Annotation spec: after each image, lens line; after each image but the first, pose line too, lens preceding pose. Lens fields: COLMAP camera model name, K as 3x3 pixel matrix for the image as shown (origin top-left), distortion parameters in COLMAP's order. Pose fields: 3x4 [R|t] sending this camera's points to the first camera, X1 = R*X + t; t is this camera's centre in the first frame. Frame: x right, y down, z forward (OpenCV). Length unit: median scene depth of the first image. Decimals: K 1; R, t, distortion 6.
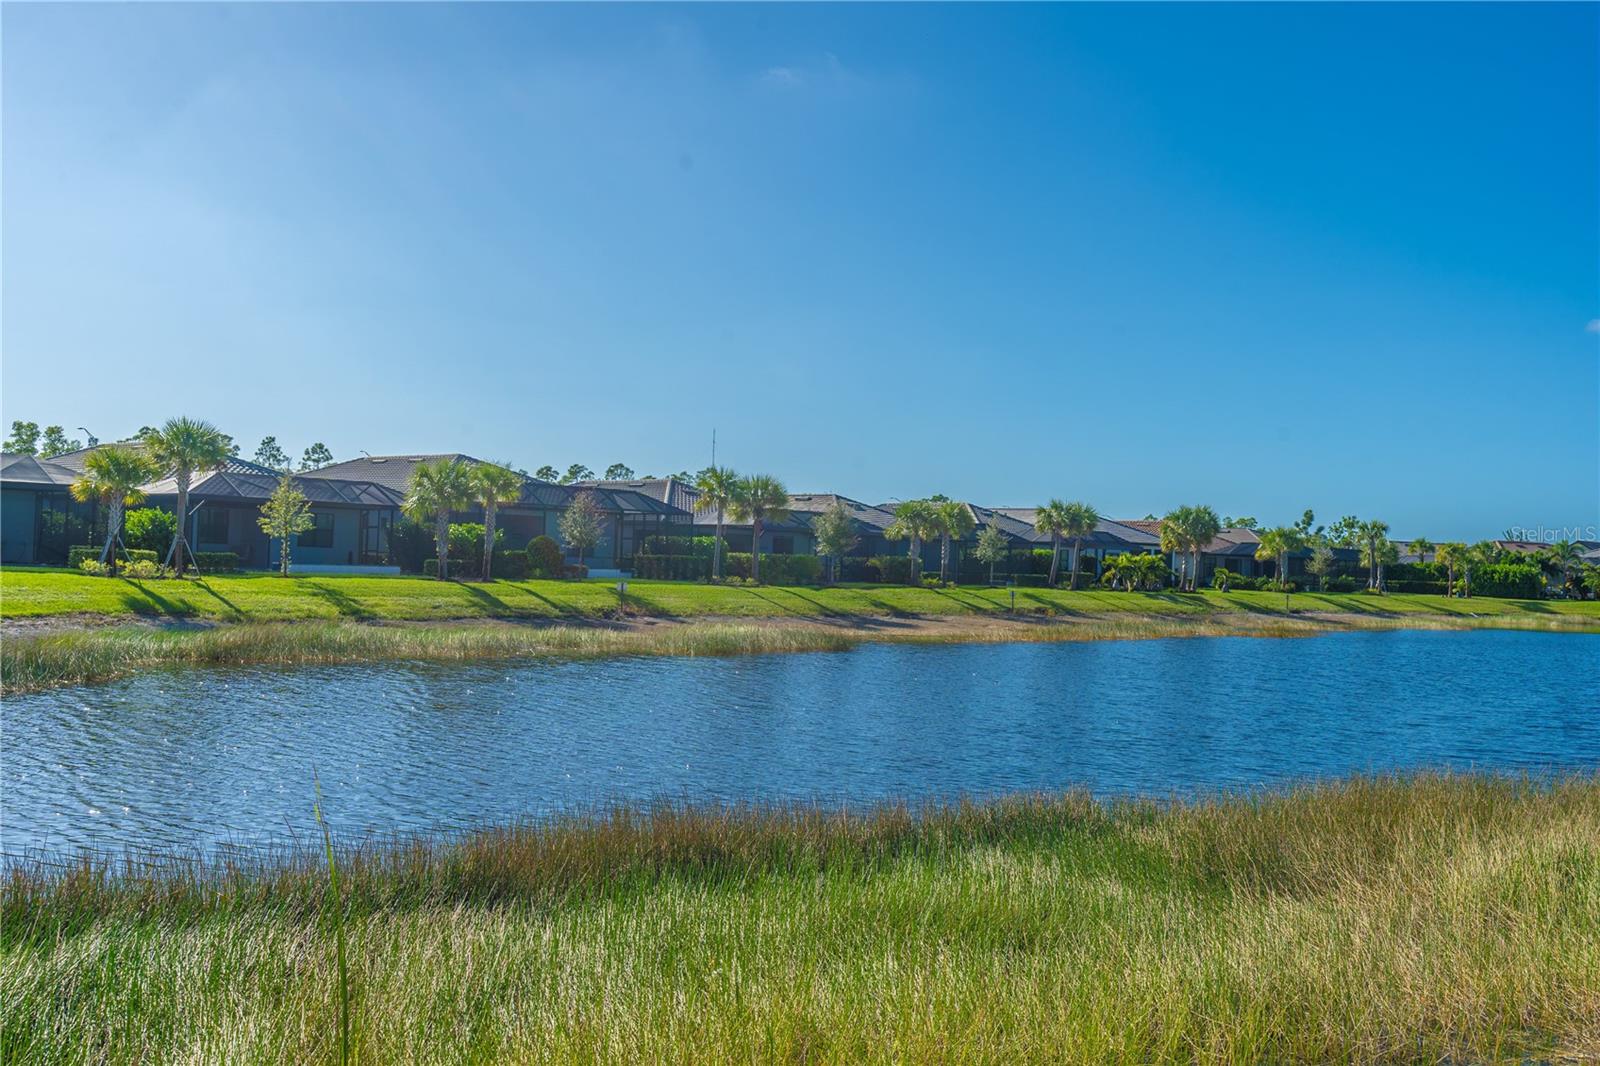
lens RADIAL K [[1573.7, 0, 800.0], [0, 1573.7, 533.0], [0, 0, 1]] dist [0.009642, 0.009030]
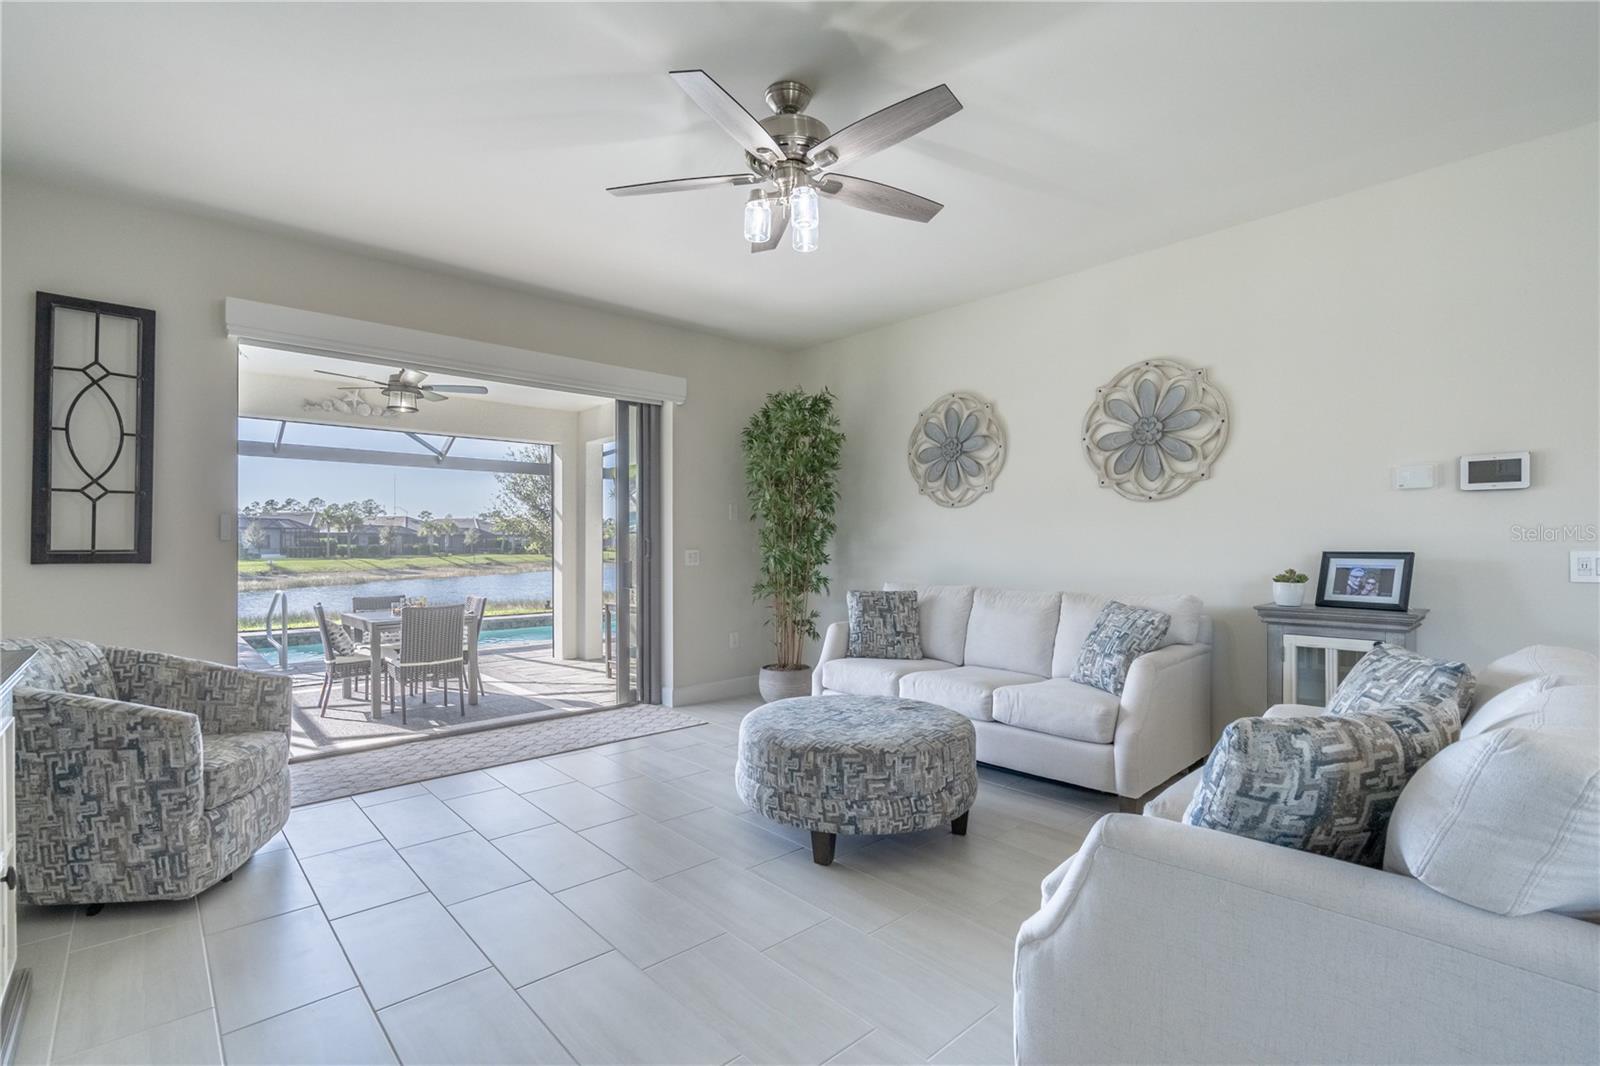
lens RADIAL K [[727.3, 0, 771.5], [0, 727.3, 541.0], [0, 0, 1]] dist [-0.003272, 0.000663]
pose [[0.911423, -0.030977, 0.410303, 0.106115], [0.021236, 0.999375, 0.028278, -0.010486], [-0.410923, -0.017060, 0.911511, -0.255002]]
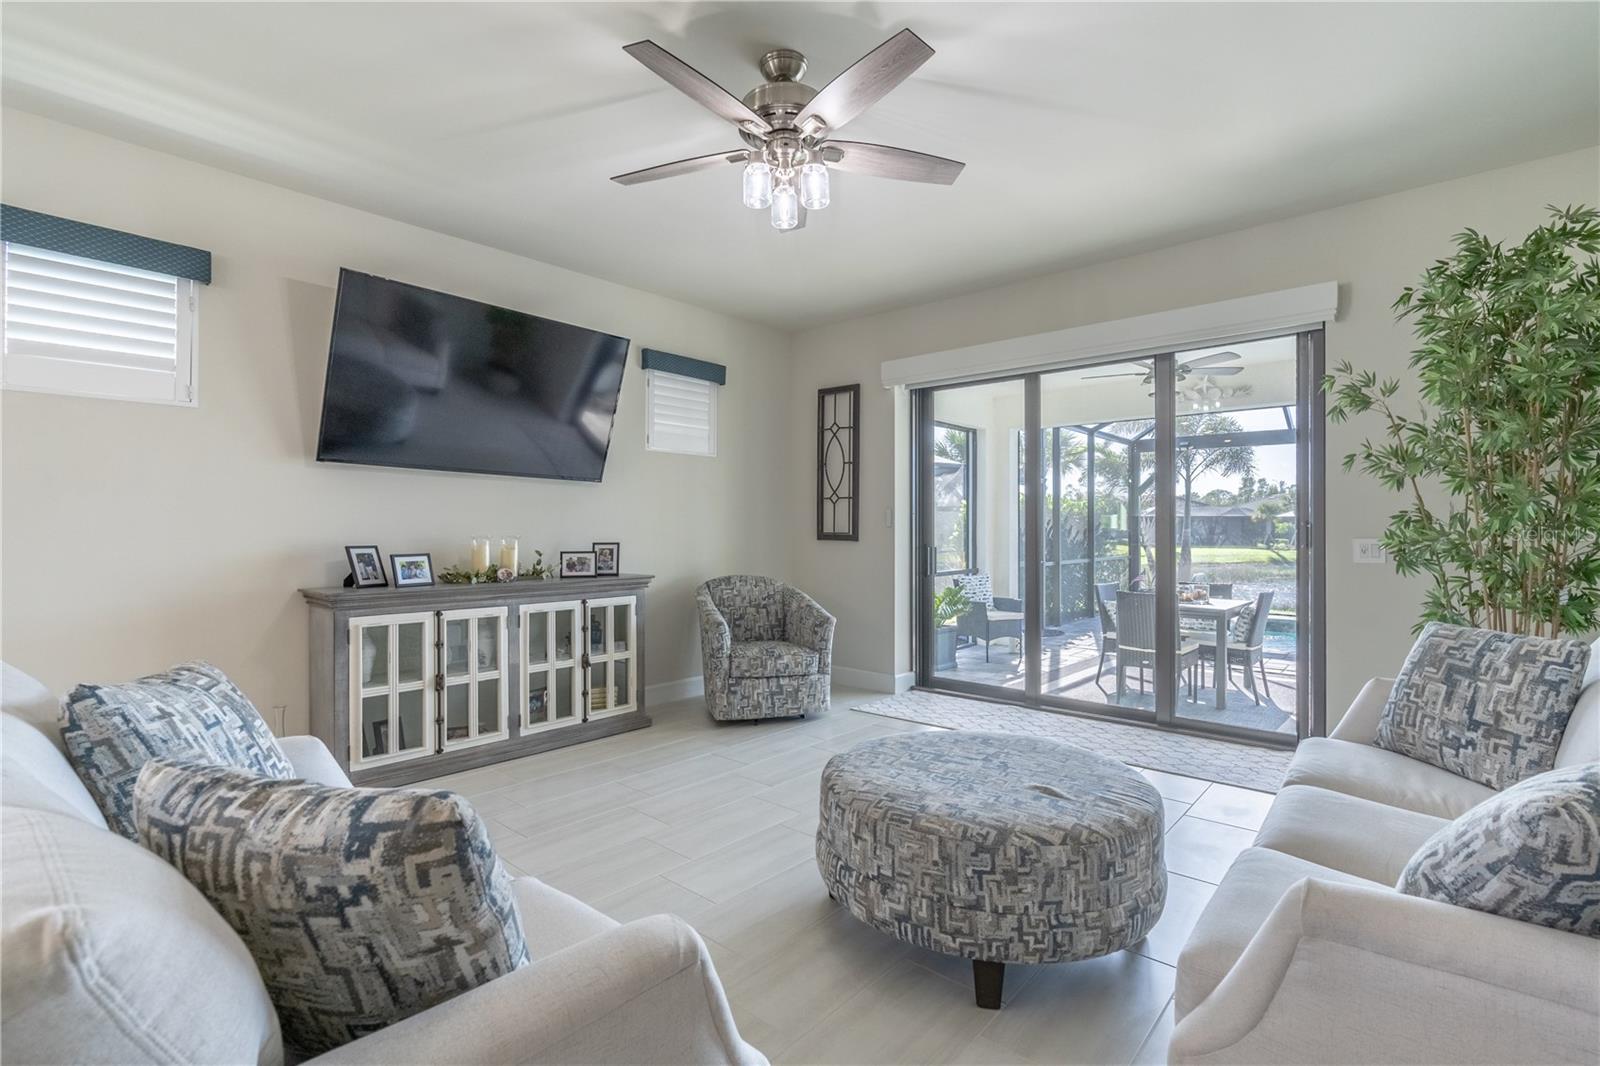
lens RADIAL K [[735.4, 0, 800.1], [0, 735.4, 527.2], [0, 0, 1]] dist [-0.001228, 0.000103]
pose [[0.521509, -0.034492, -0.852549, 0.146604], [0.035041, 0.999205, -0.018990, -0.008927], [0.852526, -0.019971, 0.522303, -0.242029]]
